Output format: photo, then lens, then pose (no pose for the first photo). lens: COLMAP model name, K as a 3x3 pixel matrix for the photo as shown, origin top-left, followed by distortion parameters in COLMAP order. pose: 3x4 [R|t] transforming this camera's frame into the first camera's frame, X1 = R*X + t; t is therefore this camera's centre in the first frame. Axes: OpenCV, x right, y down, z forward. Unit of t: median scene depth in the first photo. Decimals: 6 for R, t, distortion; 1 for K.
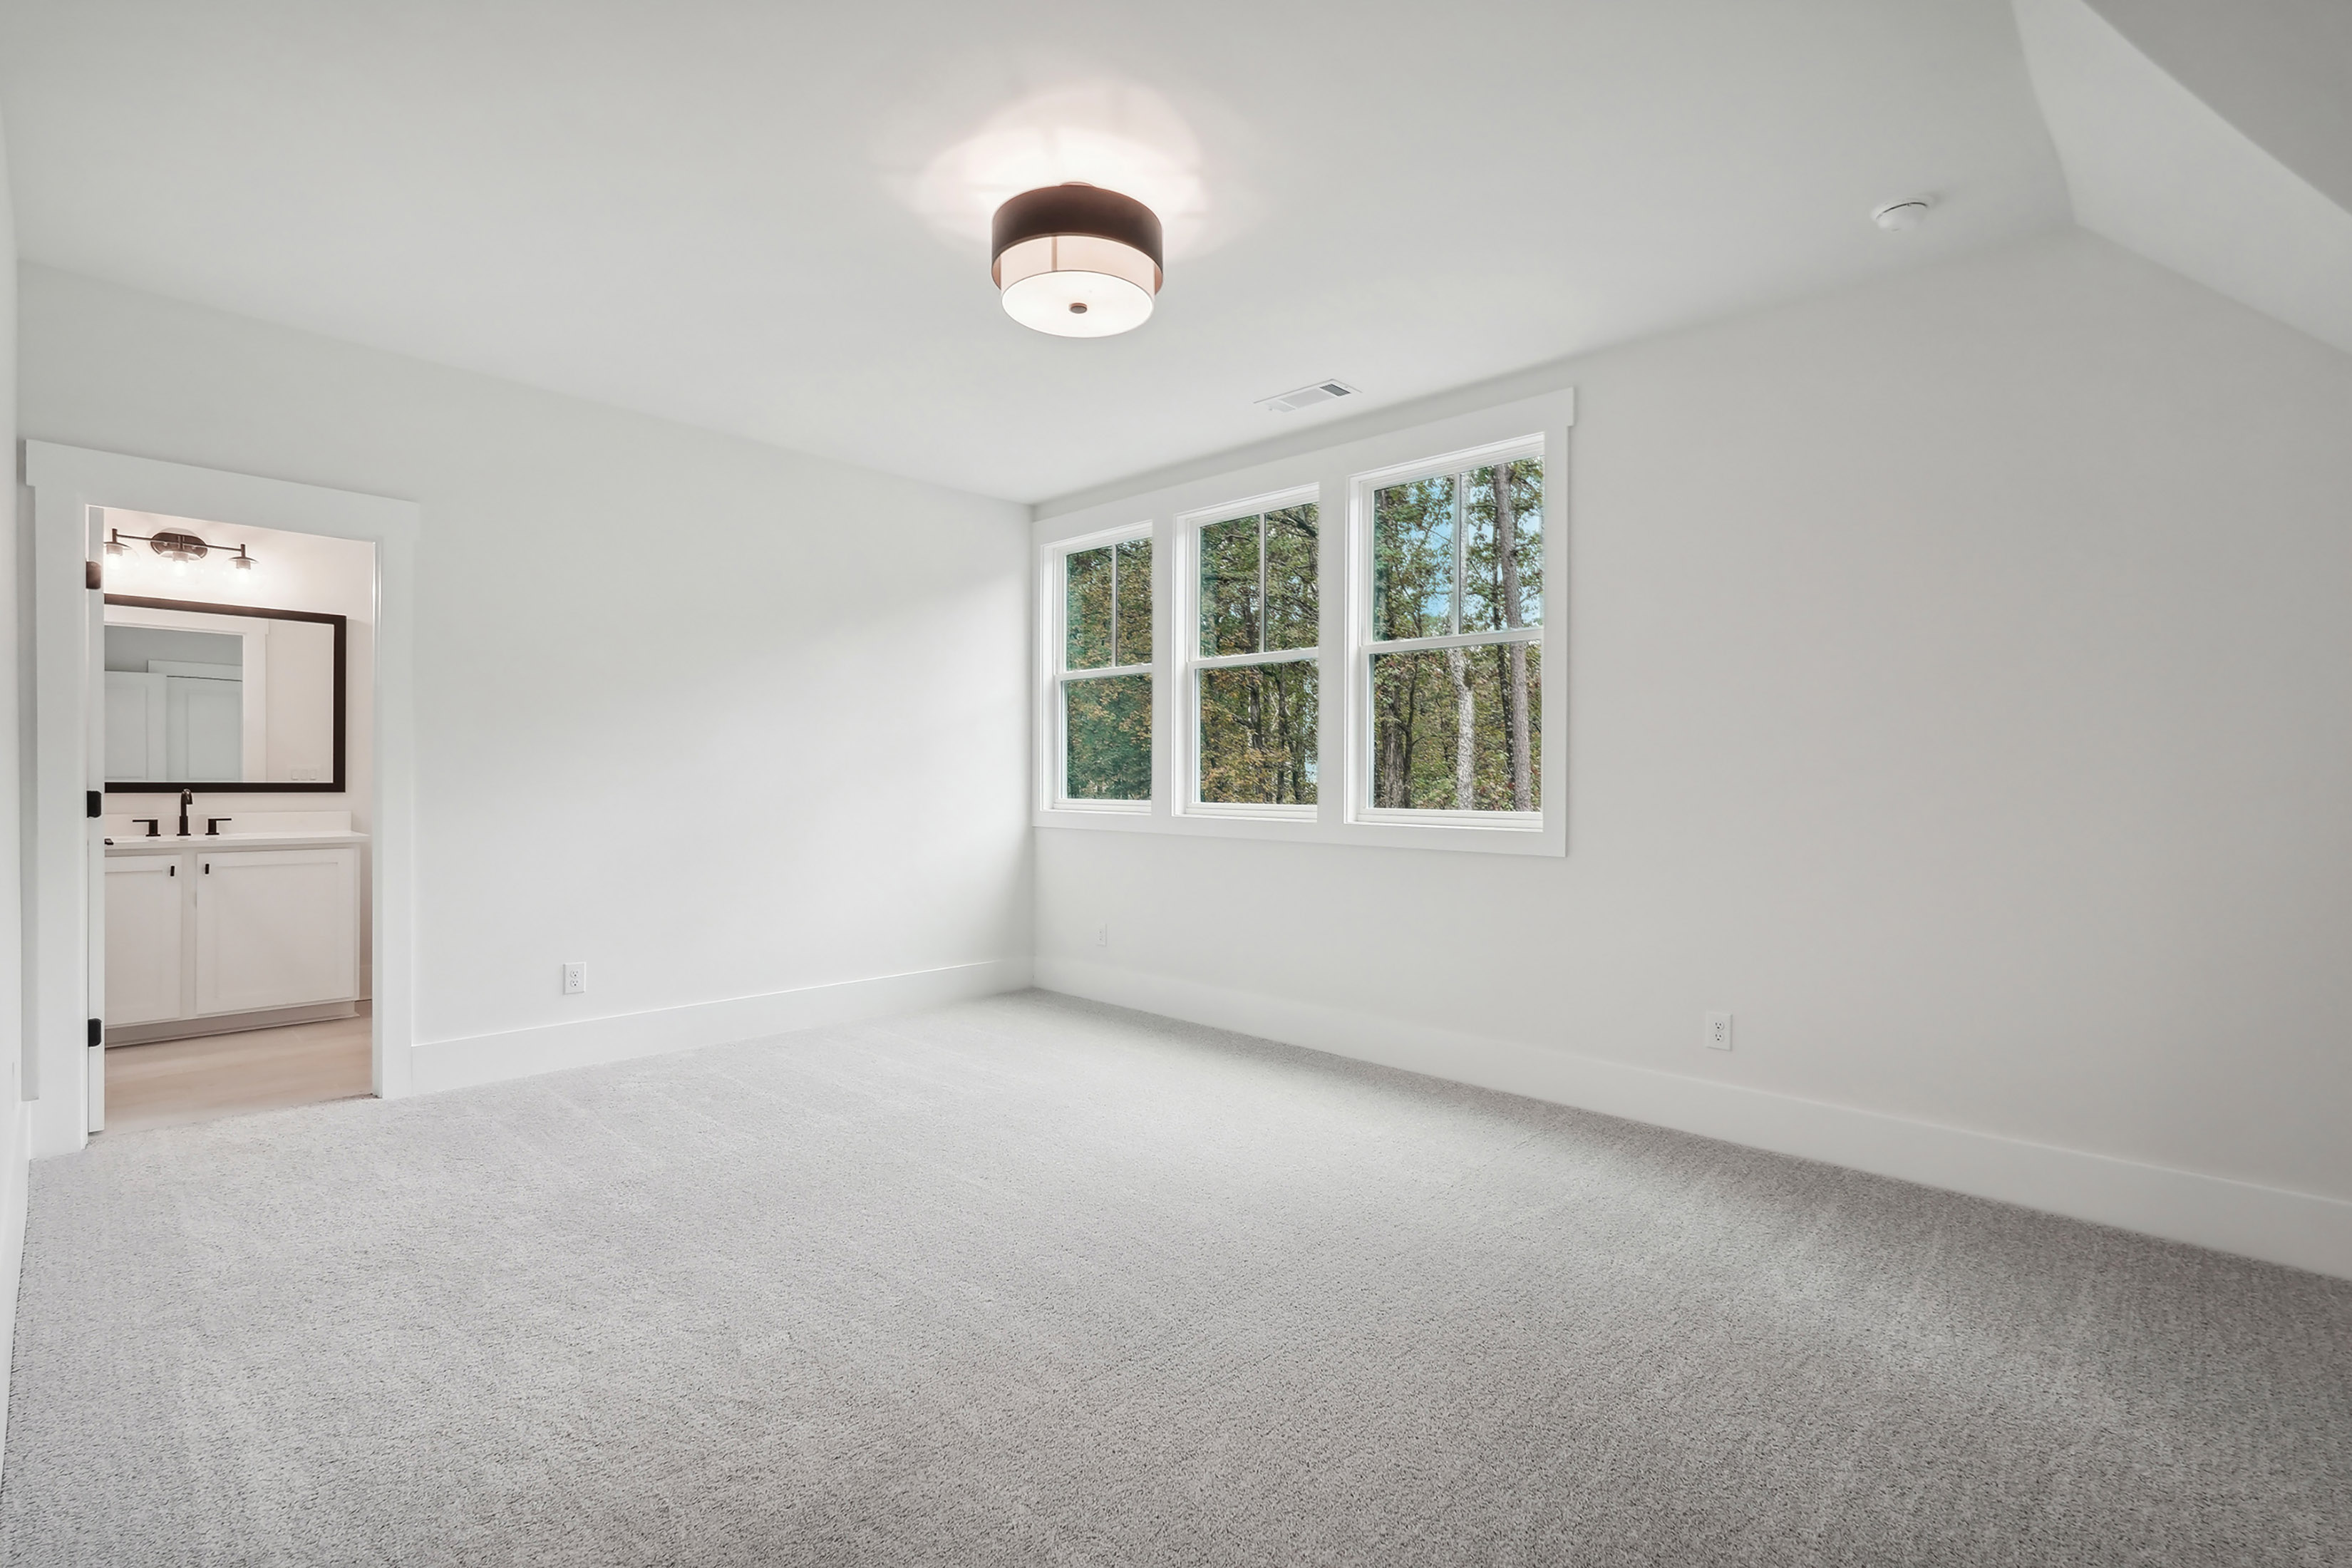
lens RADIAL K [[1077.1, 0, 1176.0], [0, 1077.1, 784.0], [0, 0, 1]] dist [0.004011, 0.000521]
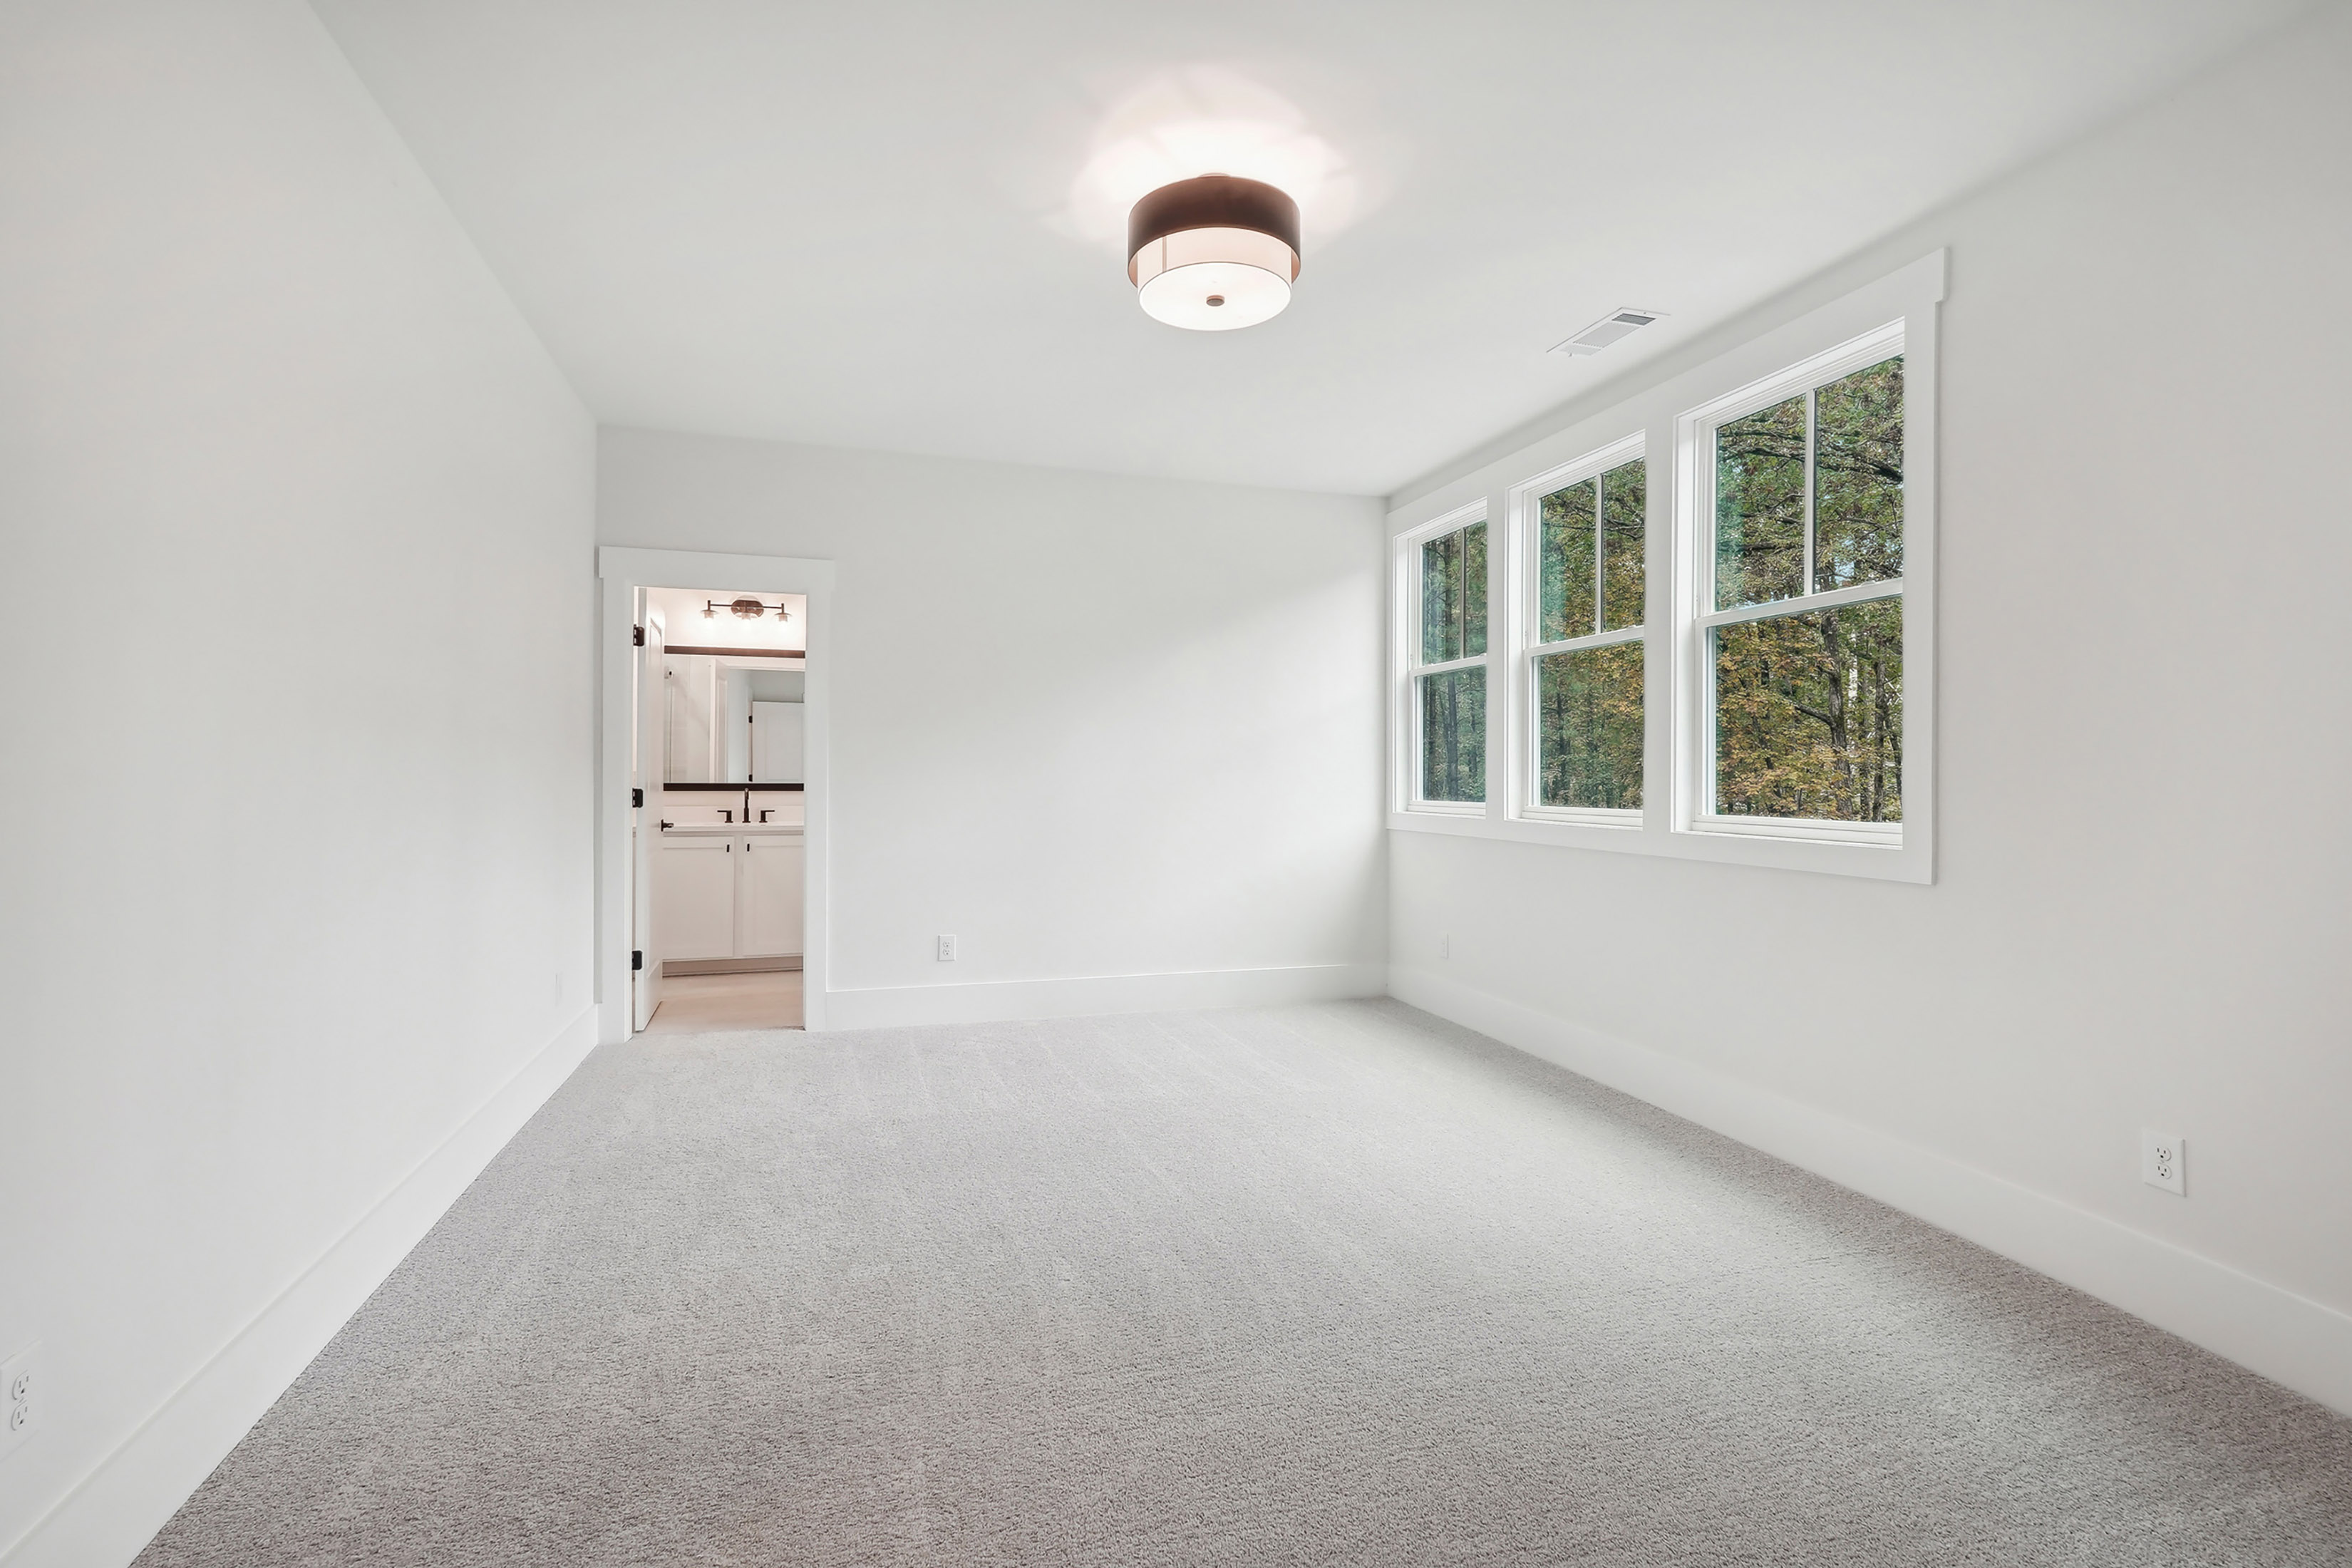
lens RADIAL K [[1091.6, 0, 1177.1], [0, 1091.6, 773.1], [0, 0, 1]] dist [0.019610, 0.000750]
pose [[0.875156, -0.005420, -0.483811, 0.227262], [-0.001437, 0.999904, -0.013801, 0.004243], [0.483839, 0.012773, 0.875064, 0.066686]]
